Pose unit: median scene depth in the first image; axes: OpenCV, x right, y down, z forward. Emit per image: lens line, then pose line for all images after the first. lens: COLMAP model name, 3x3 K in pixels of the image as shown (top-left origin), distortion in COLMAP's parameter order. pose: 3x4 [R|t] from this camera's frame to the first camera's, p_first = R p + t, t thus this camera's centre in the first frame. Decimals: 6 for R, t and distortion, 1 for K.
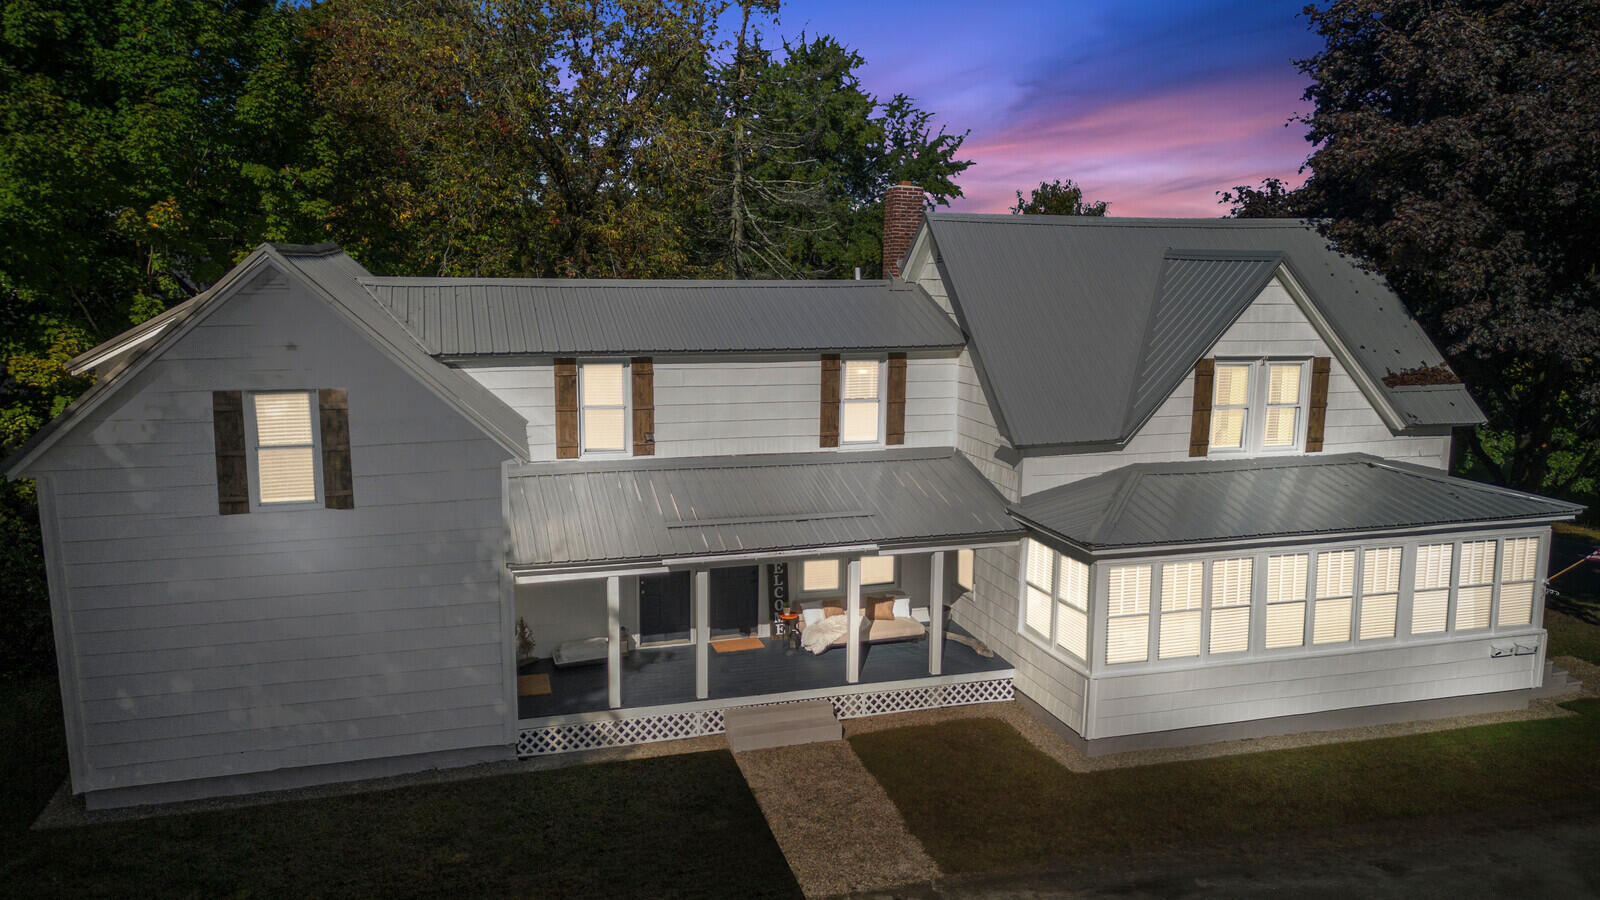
lens RADIAL K [[1164.2, 0, 800.0], [0, 1164.2, 450.0], [0, 0, 1]] dist [0.033585, -0.002252]
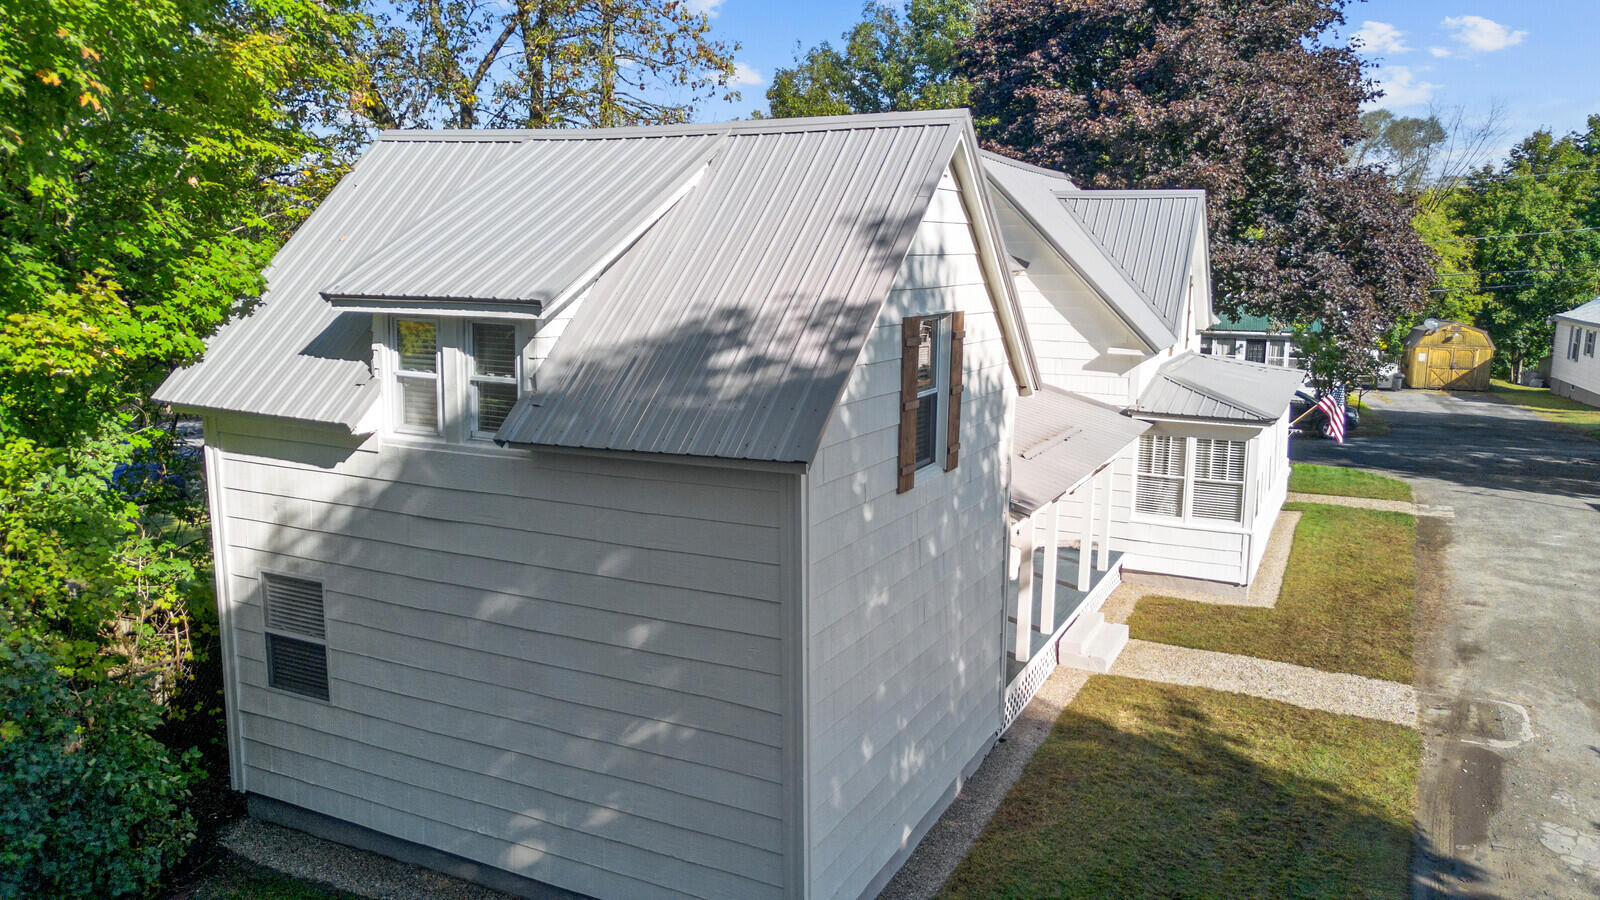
lens RADIAL K [[1144.0, 0, 800.0], [0, 1144.0, 450.0], [0, 0, 1]] dist [0.023608, 0.000648]
pose [[0.684249, -0.128891, 0.717767, -0.870434], [0.124829, 0.990431, 0.058854, -0.016821], [-0.718485, 0.049327, 0.693791, 0.486583]]
